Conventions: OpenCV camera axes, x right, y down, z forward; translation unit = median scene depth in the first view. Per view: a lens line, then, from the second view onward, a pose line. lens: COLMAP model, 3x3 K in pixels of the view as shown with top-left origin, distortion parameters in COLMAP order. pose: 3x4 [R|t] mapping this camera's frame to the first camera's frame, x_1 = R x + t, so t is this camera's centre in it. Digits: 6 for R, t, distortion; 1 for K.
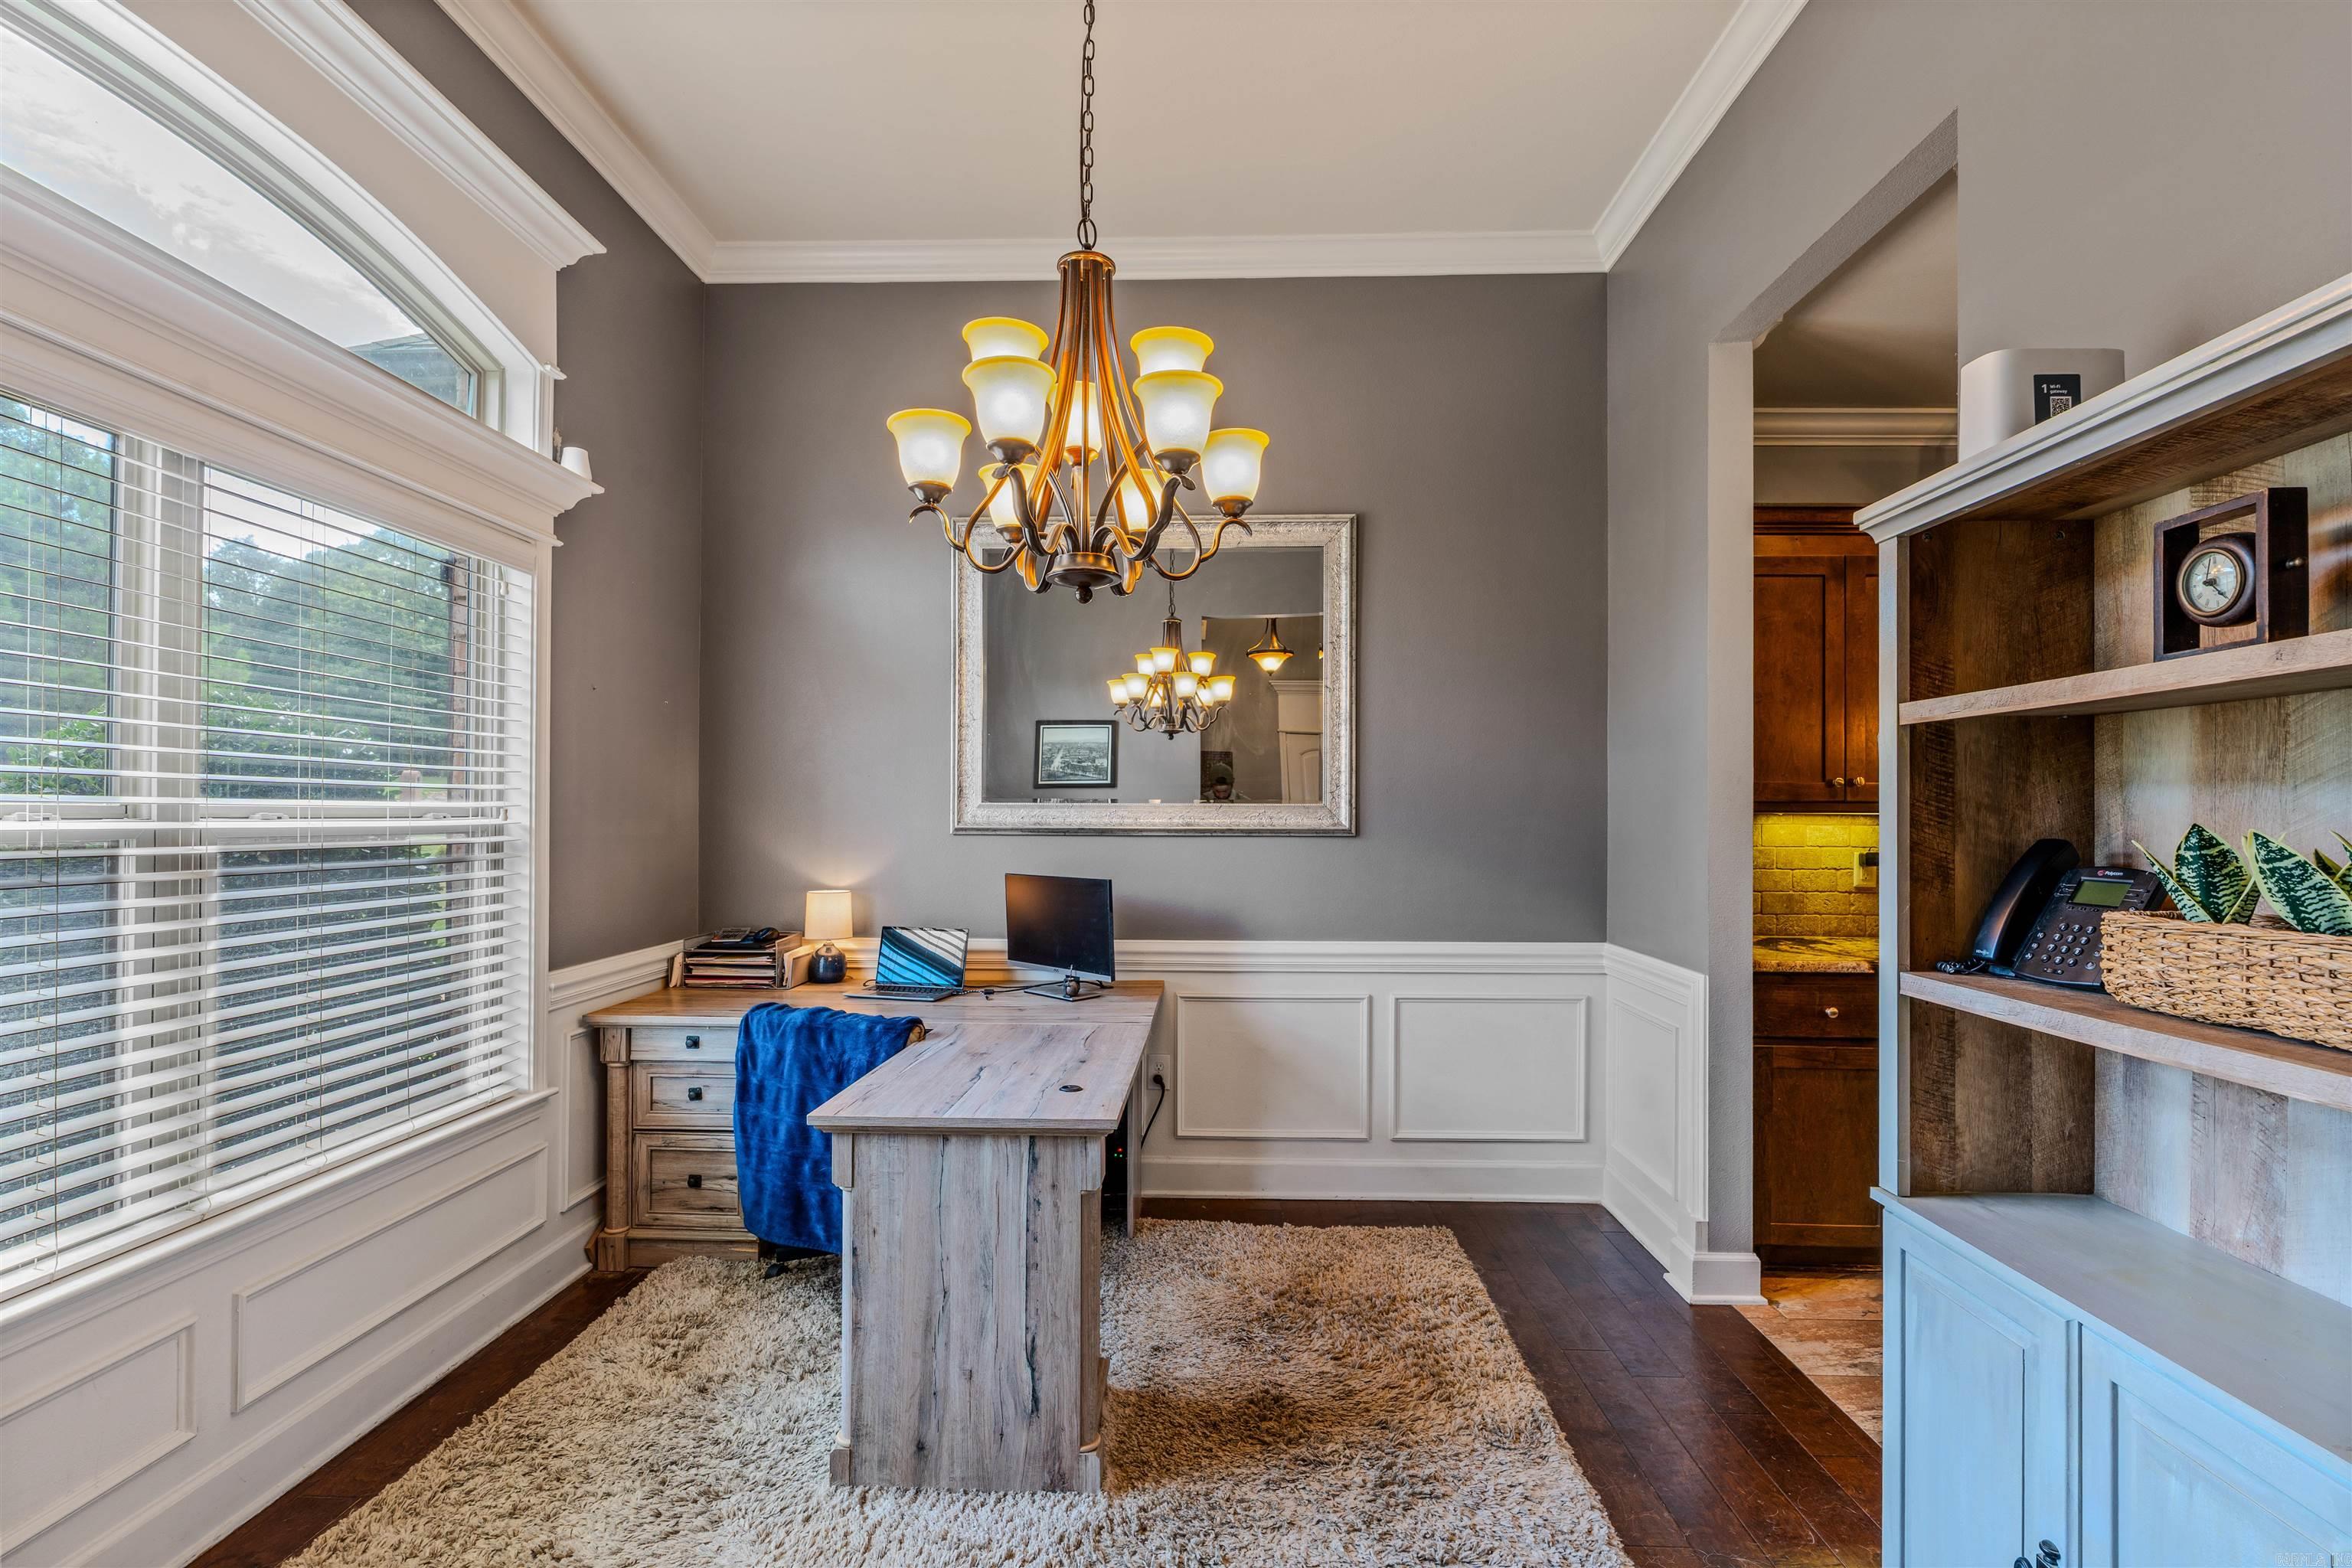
lens RADIAL K [[1078.3, 0, 1174.7], [0, 1078.3, 814.8], [0, 0, 1]] dist [-0.006936, 0.003695]
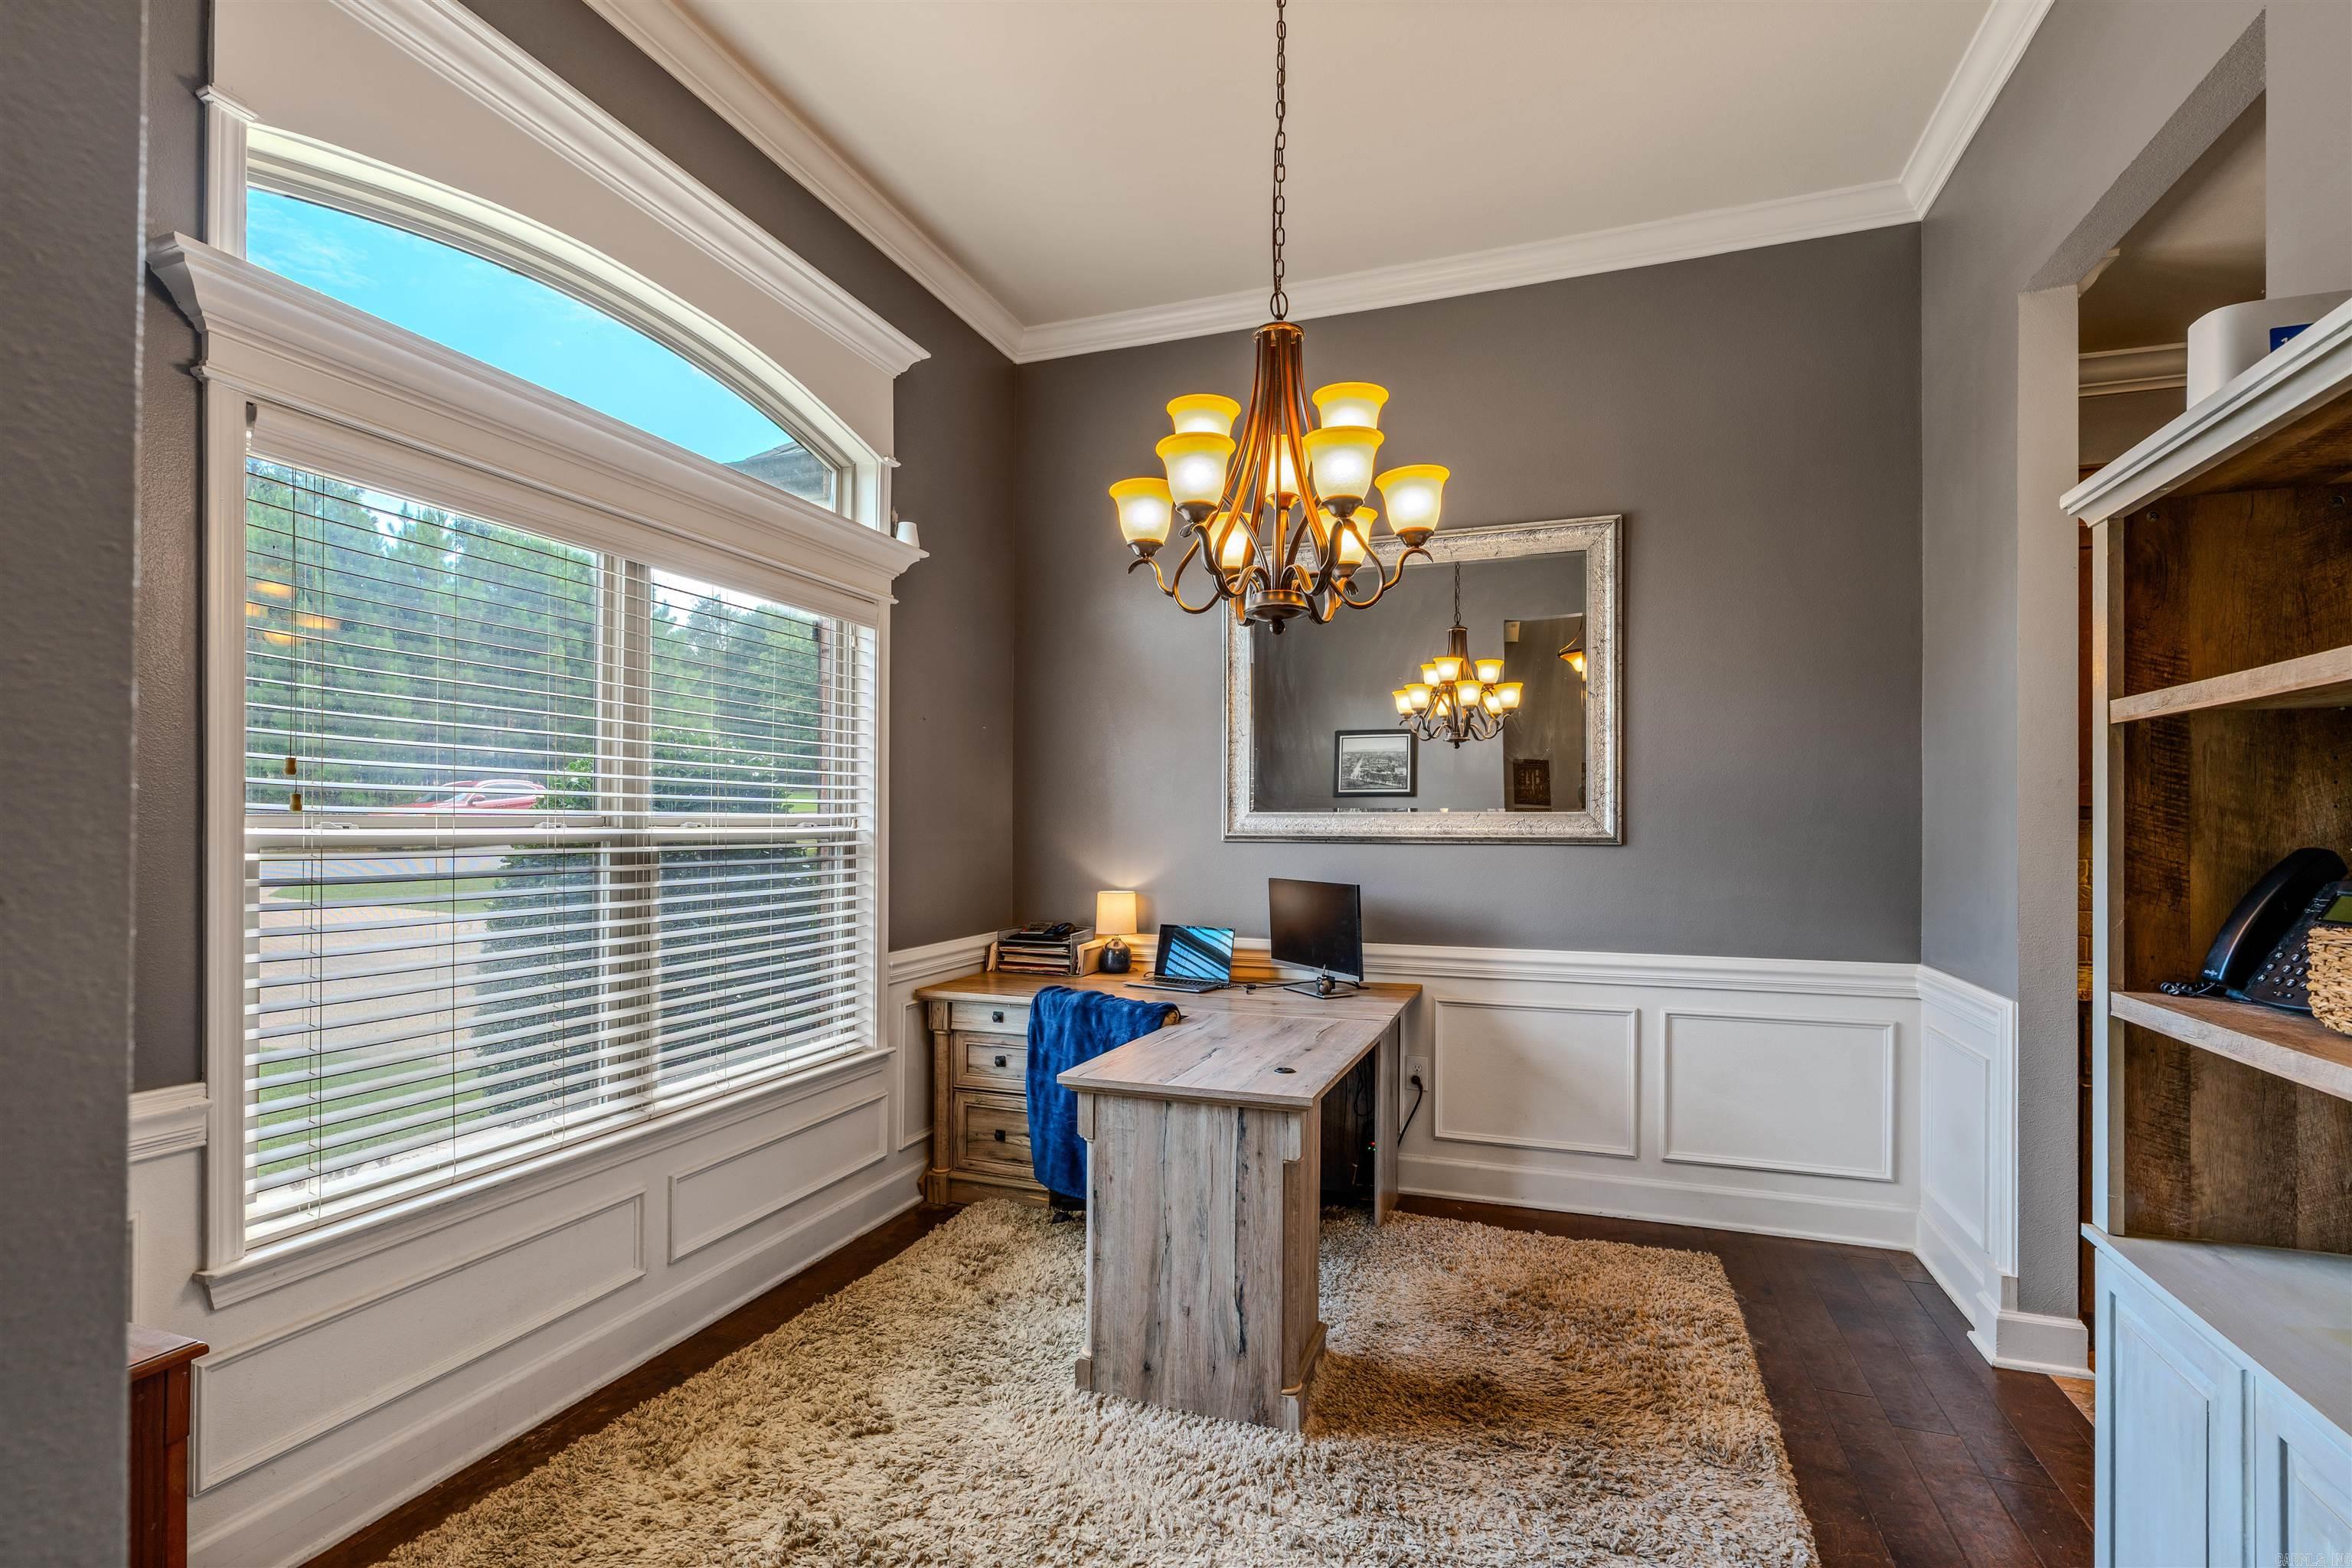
lens RADIAL K [[1078.3, 0, 1164.1], [0, 1078.3, 824.7], [0, 0, 1]] dist [-0.006936, 0.003695]
pose [[0.950071, -0.001053, -0.312031, 0.123933], [0.001204, 0.999999, 0.000289, 0.001120], [0.312030, -0.000651, 0.950072, -0.084082]]
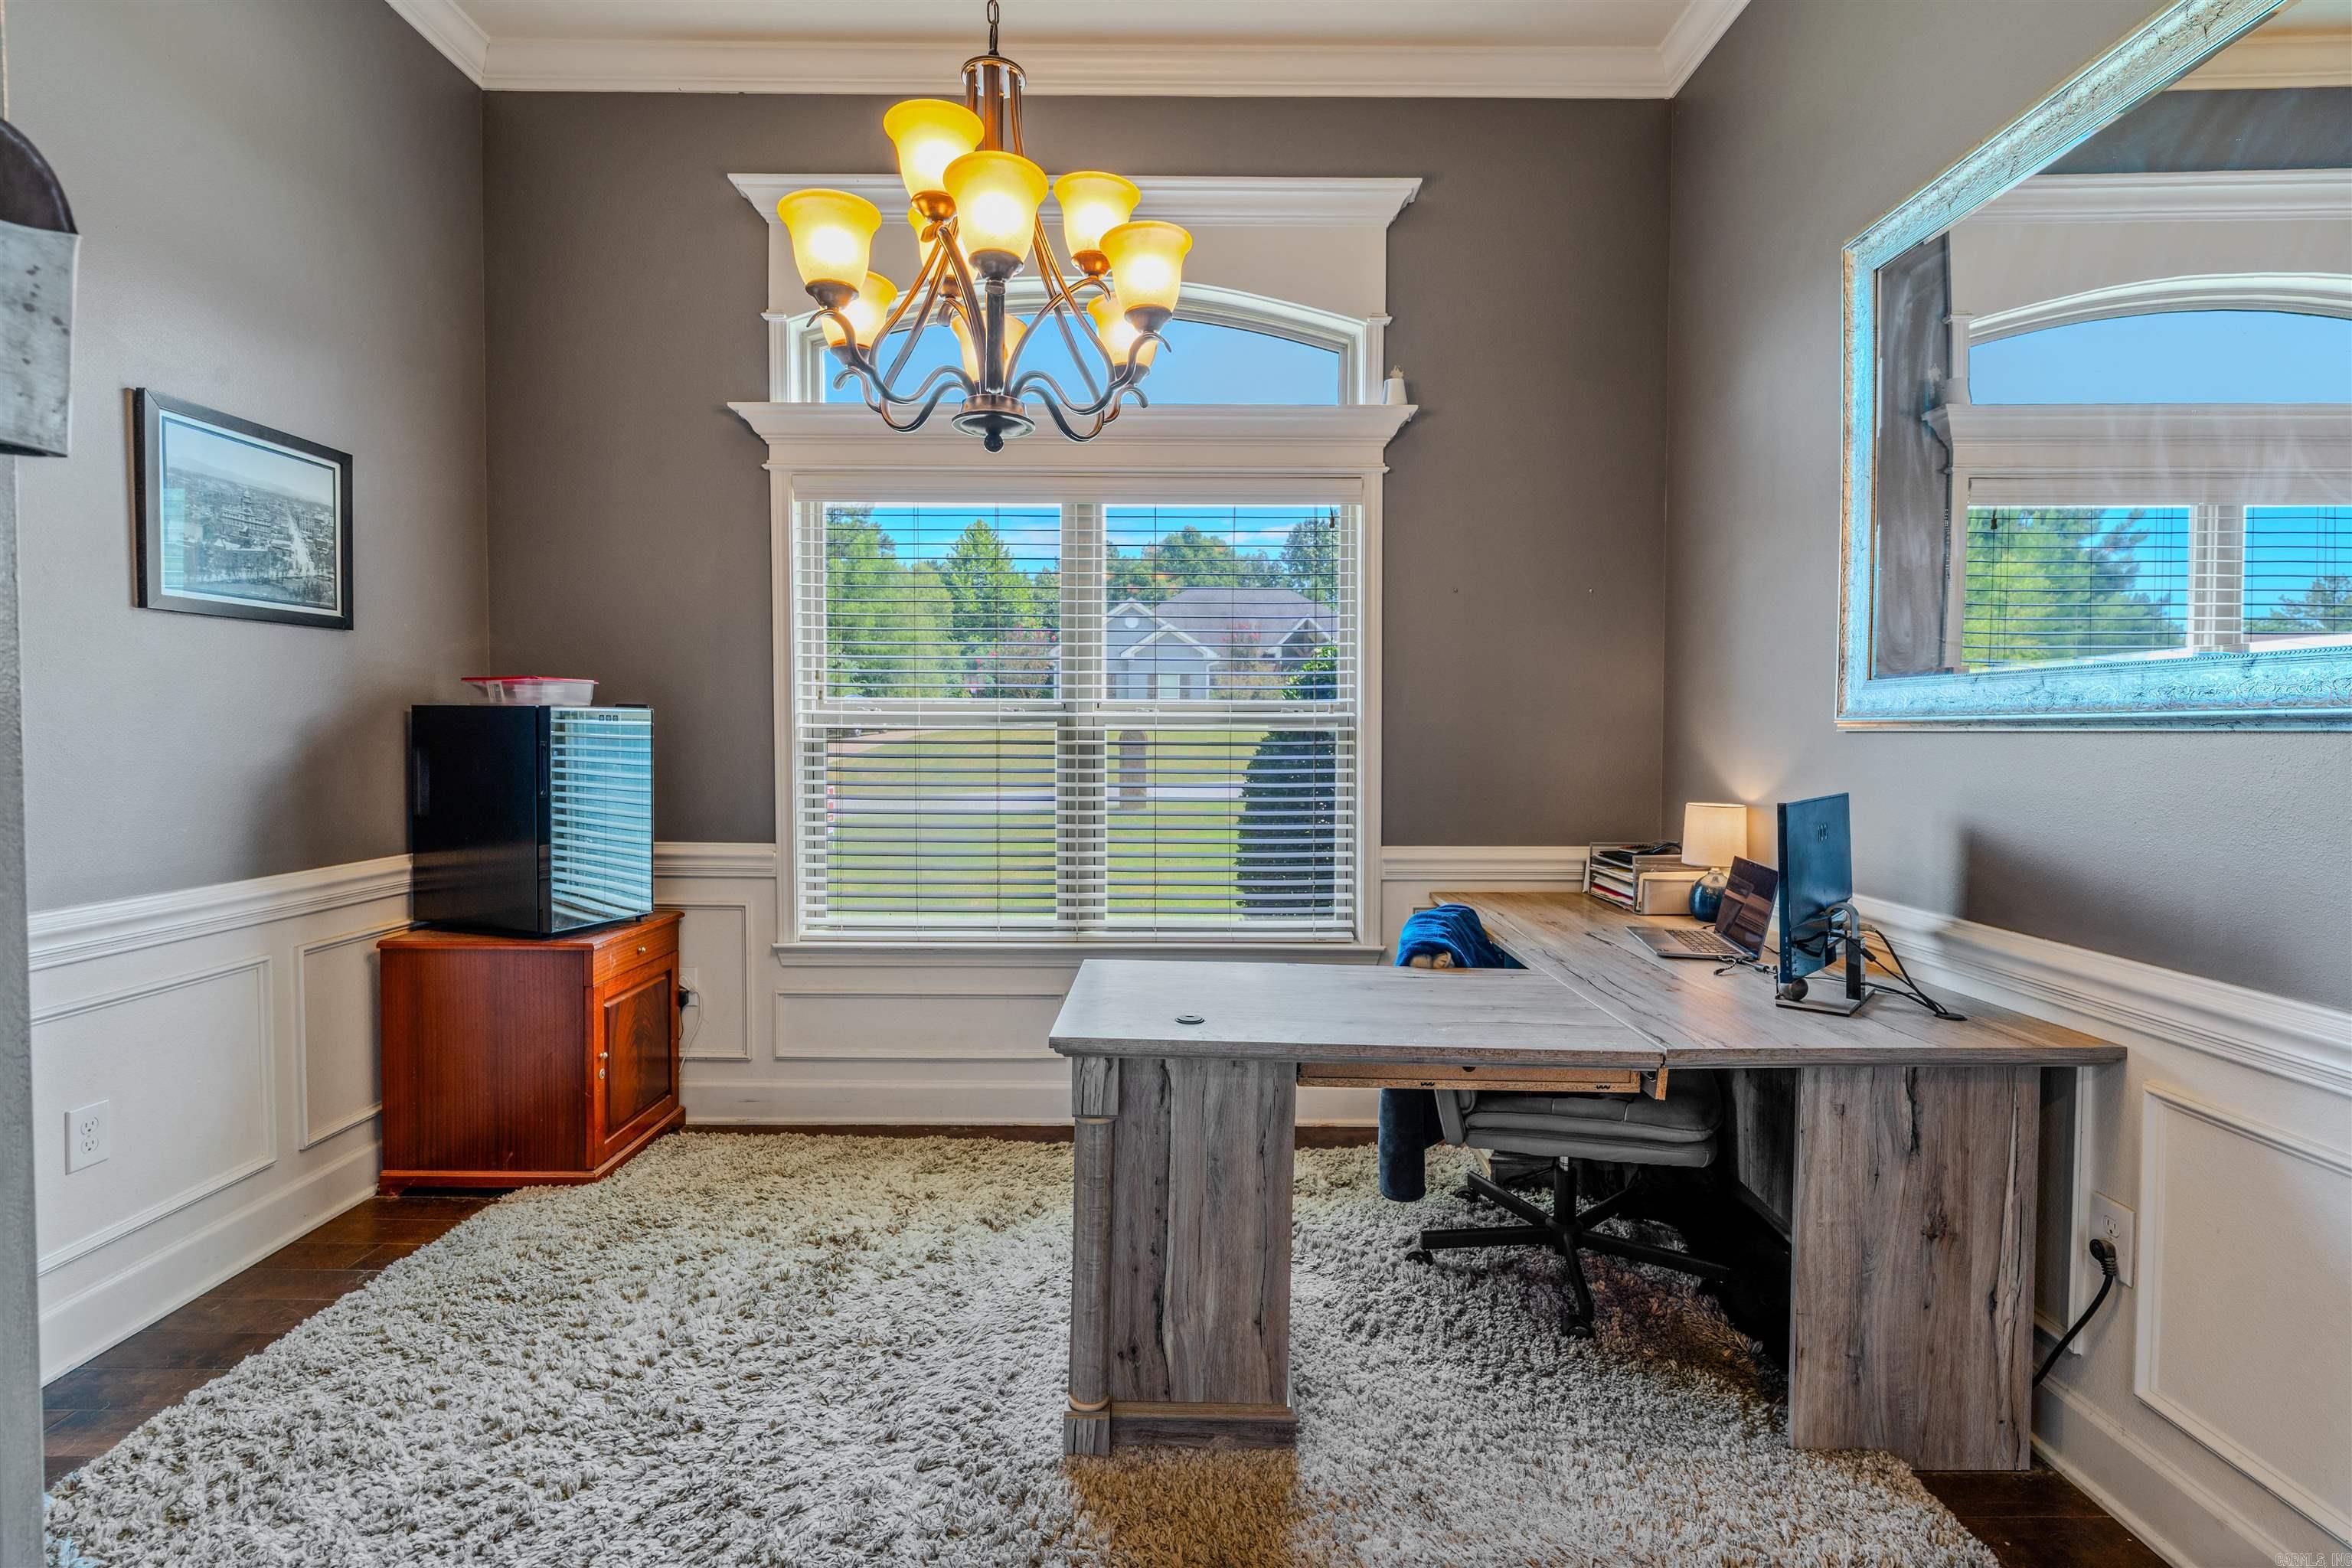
lens RADIAL K [[1078.3, 0, 1171.0], [0, 1078.3, 751.8], [0, 0, 1]] dist [-0.006936, 0.003695]
pose [[0.027232, 0.019110, -0.999446, 0.705049], [-0.004210, 0.999811, 0.019003, 0.031272], [0.999620, 0.003690, 0.027307, 0.929028]]
